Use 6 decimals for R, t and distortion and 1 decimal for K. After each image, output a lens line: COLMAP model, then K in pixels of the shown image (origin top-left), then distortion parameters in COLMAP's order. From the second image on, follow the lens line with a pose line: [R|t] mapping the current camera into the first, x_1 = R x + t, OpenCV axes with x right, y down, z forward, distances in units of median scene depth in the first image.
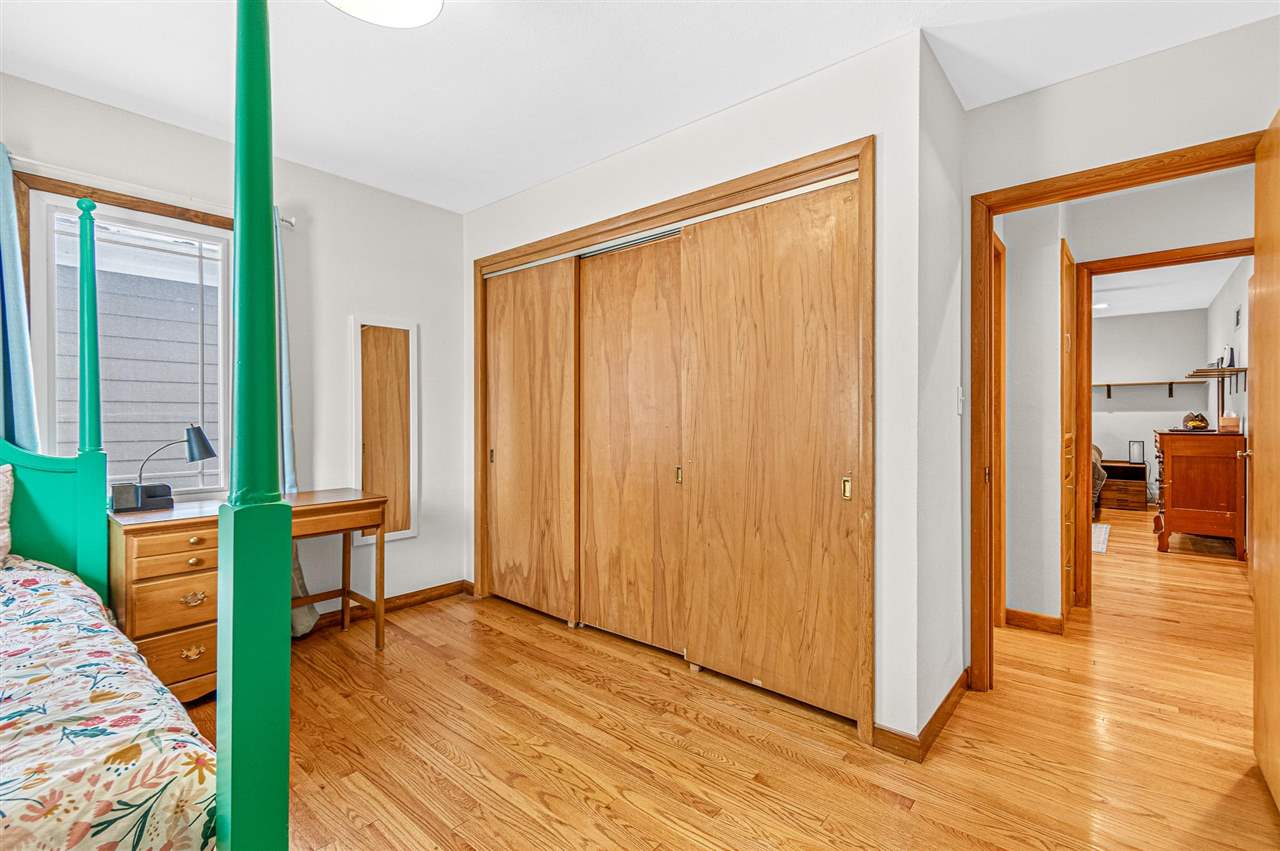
lens RADIAL K [[572.6, 0, 639.2], [0, 572.6, 422.8], [0, 0, 1]] dist [0.005562, -0.001696]
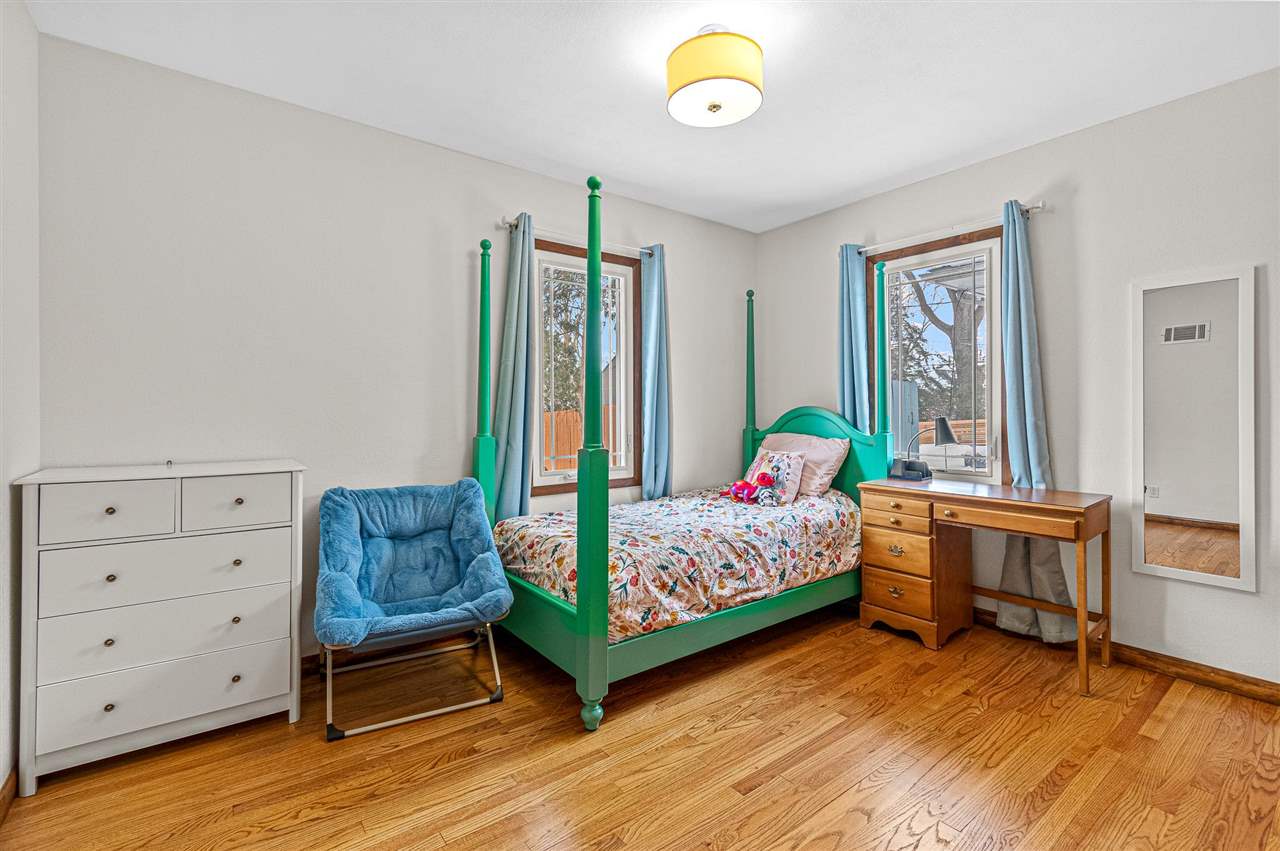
lens RADIAL K [[572.6, 0, 638.3], [0, 572.6, 413.5], [0, 0, 1]] dist [0.005562, -0.001696]
pose [[-0.209694, 0.001921, -0.977765, 0.525113], [-0.012023, 0.999917, 0.004543, 0.000972], [0.977693, 0.012708, -0.209653, 0.608297]]
